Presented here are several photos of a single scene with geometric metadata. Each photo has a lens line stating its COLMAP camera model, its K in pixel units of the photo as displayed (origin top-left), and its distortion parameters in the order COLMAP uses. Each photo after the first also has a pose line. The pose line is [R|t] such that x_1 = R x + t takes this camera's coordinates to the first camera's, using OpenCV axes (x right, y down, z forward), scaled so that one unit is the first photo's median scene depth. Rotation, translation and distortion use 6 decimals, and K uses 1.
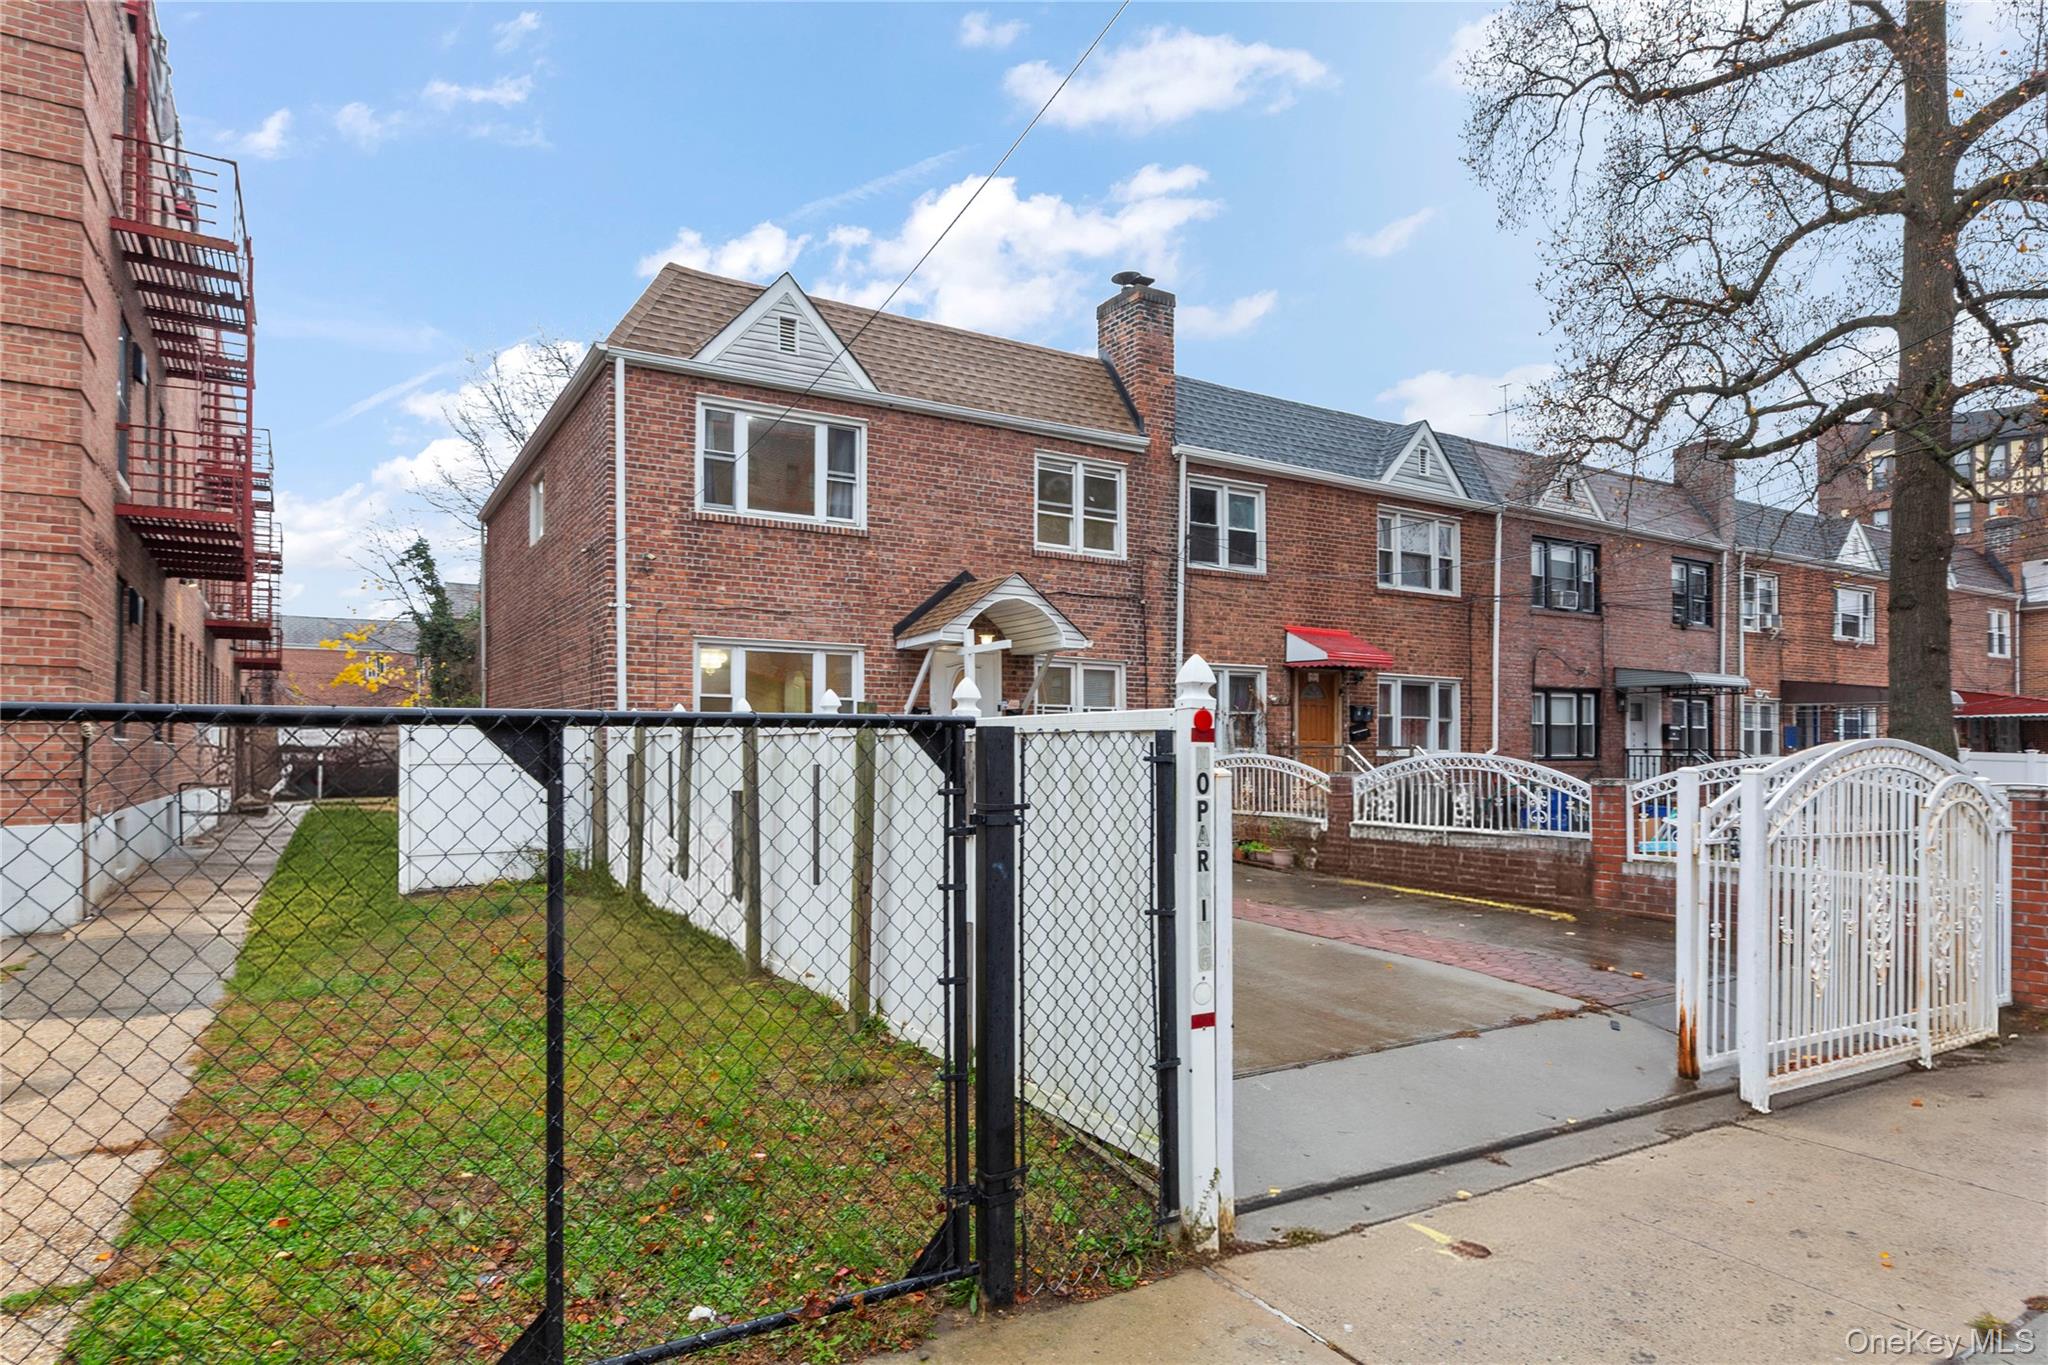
lens RADIAL K [[1161.1, 0, 1021.8], [0, 1161.1, 744.6], [0, 0, 1]] dist [0.002399, 0.000468]
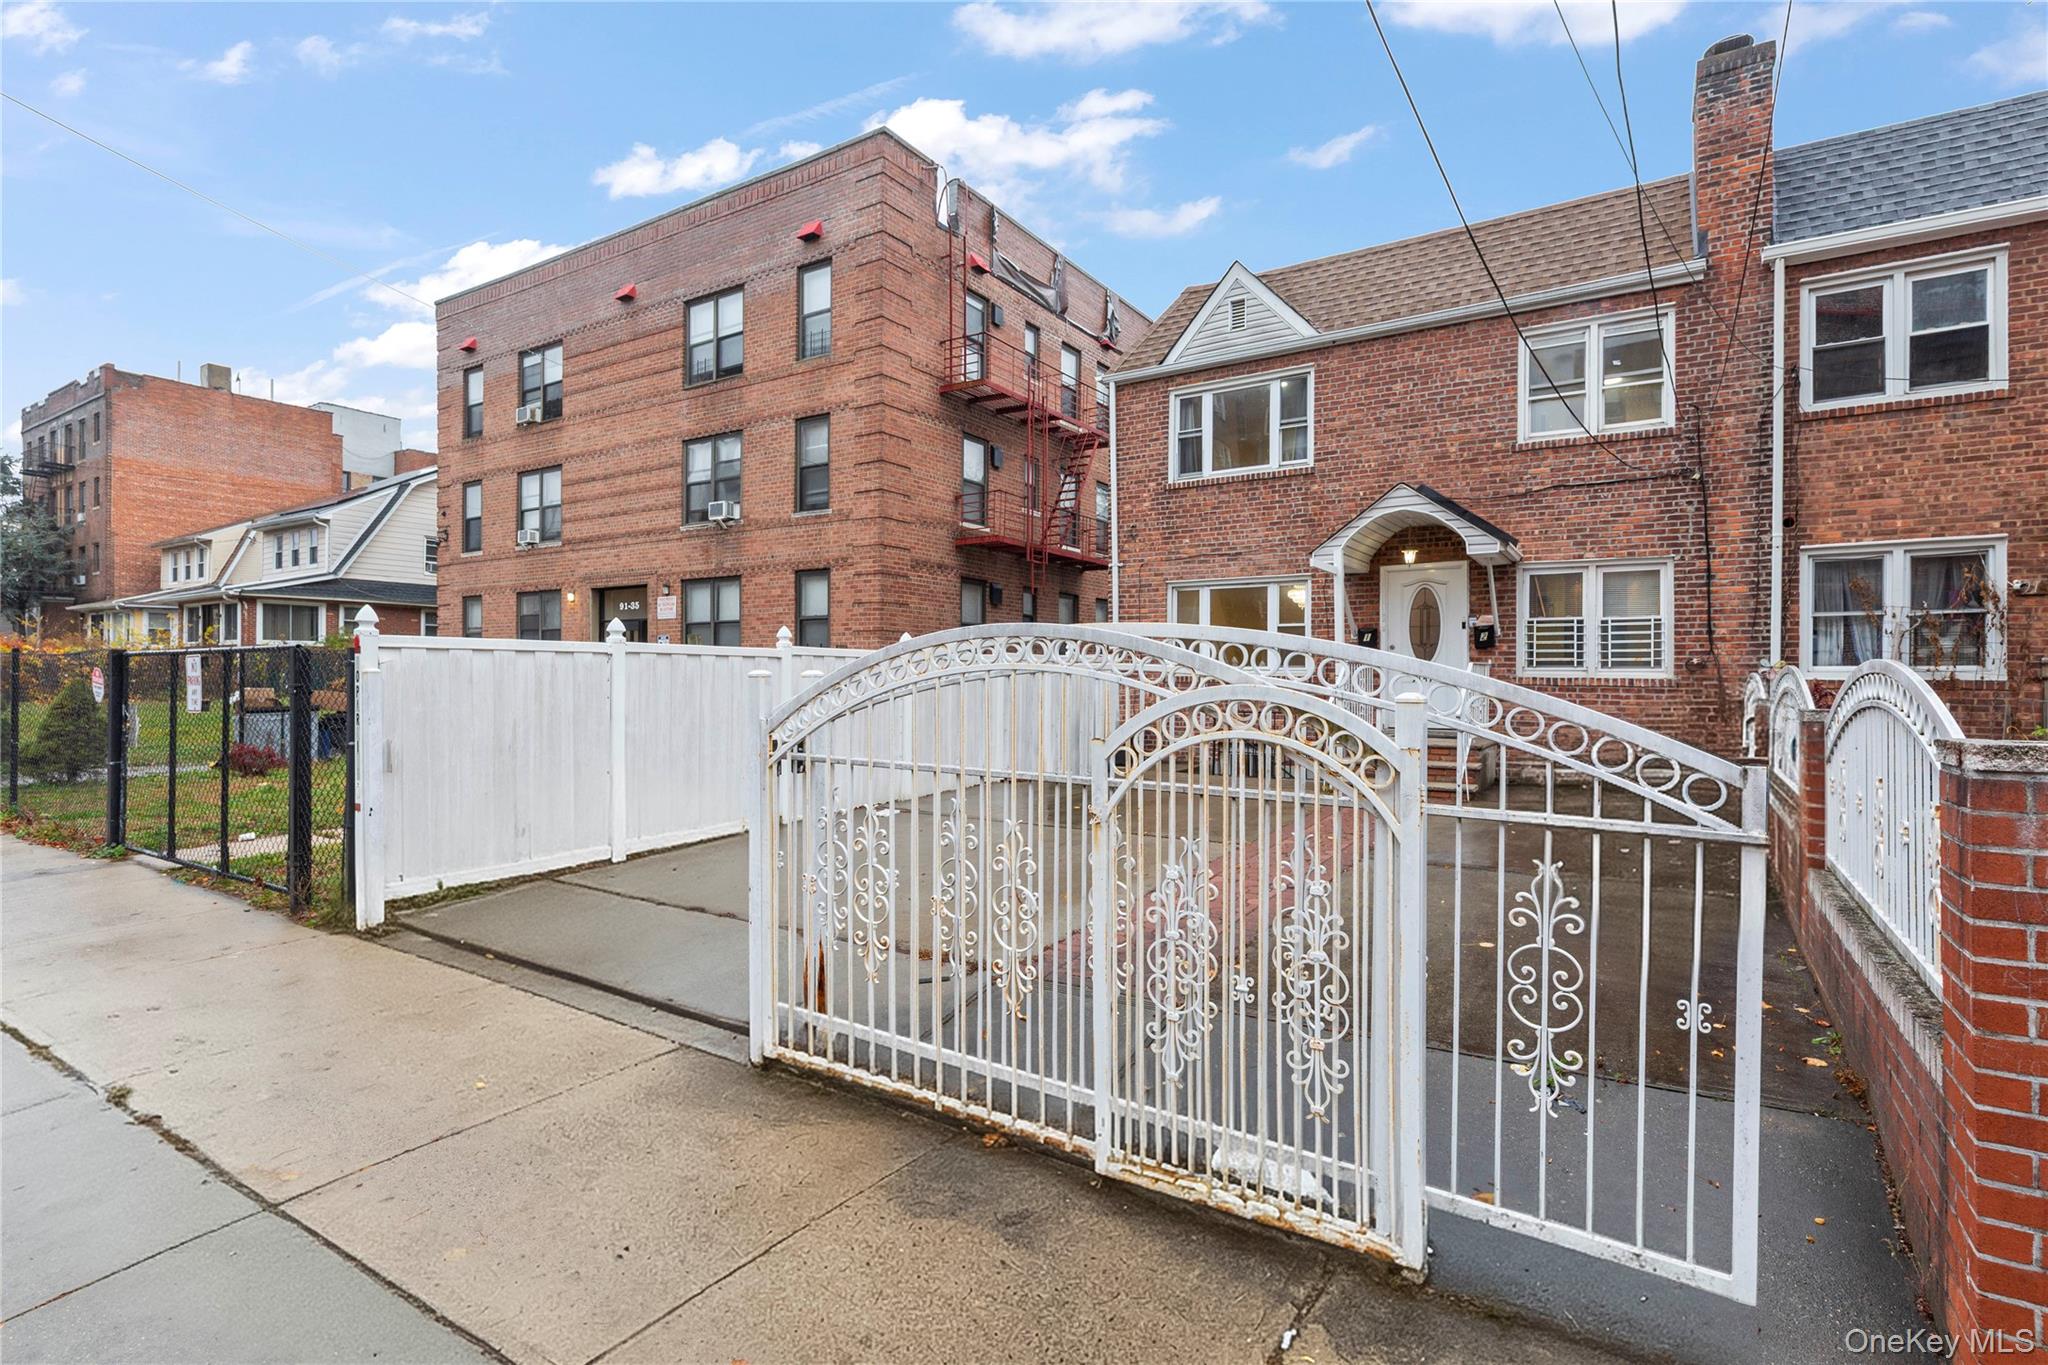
lens RADIAL K [[981.8, 0, 1024.0], [0, 981.8, 682.5], [0, 0, 1]] dist [0.005351, -0.000236]
pose [[0.428593, 0.003349, -0.903491, 0.536837], [0.001915, 0.999988, 0.004615, 0.009739], [0.903496, -0.003708, 0.428581, 0.344661]]
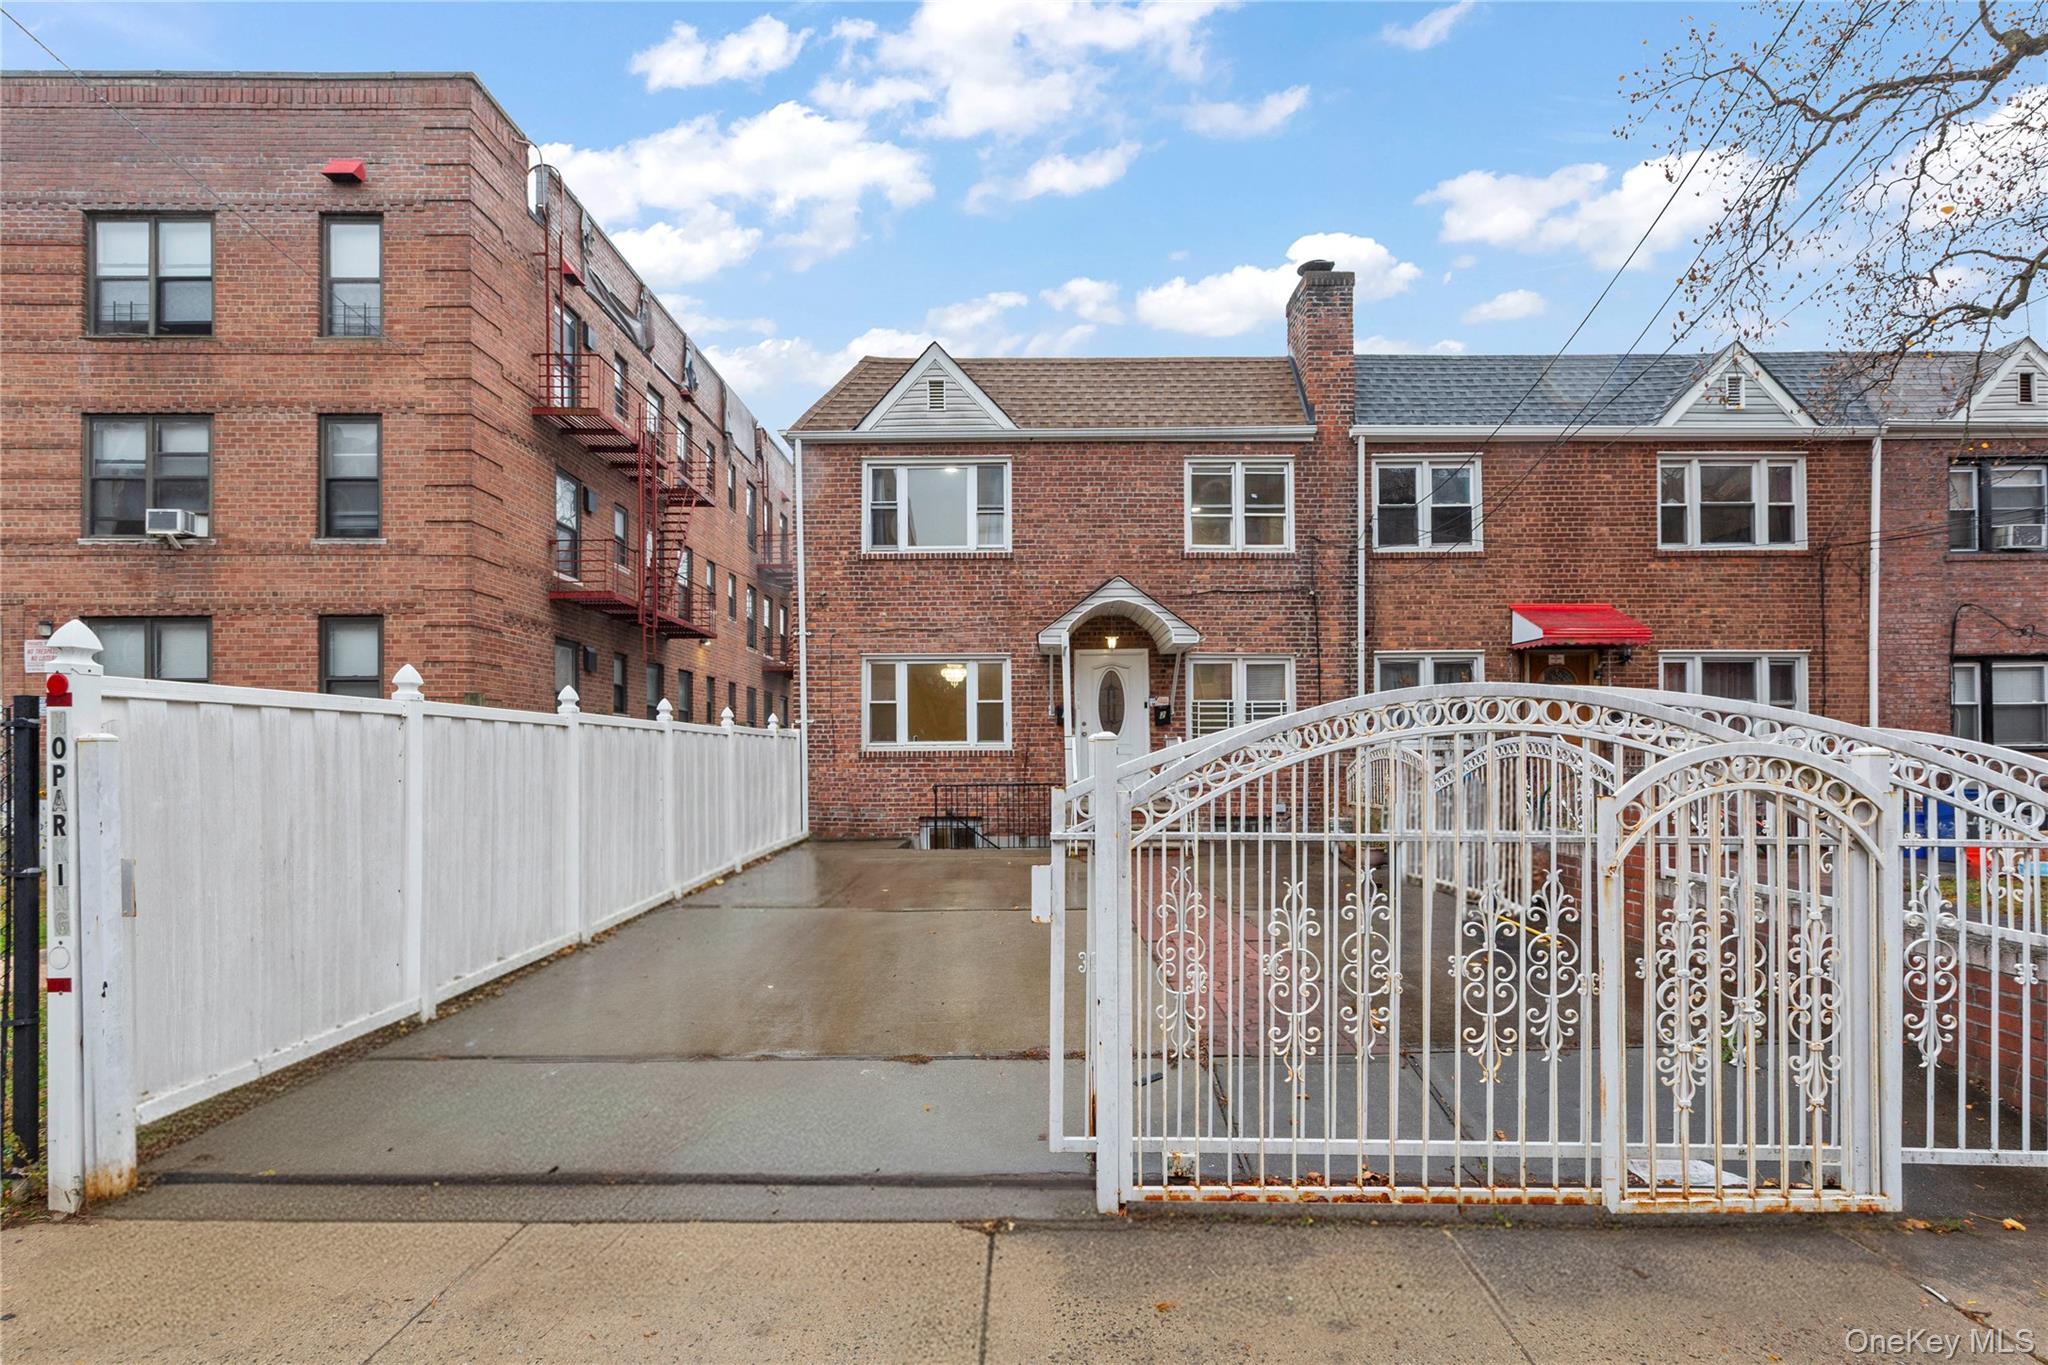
lens RADIAL K [[960.2, 0, 1025.2], [0, 960.2, 754.8], [0, 0, 1]] dist [0.004126, 0.000047]
pose [[0.853918, -0.008494, -0.520339, 0.342675], [0.010311, 0.999947, 0.000598, 0.012423], [0.520306, -0.005876, 0.853960, 0.188874]]
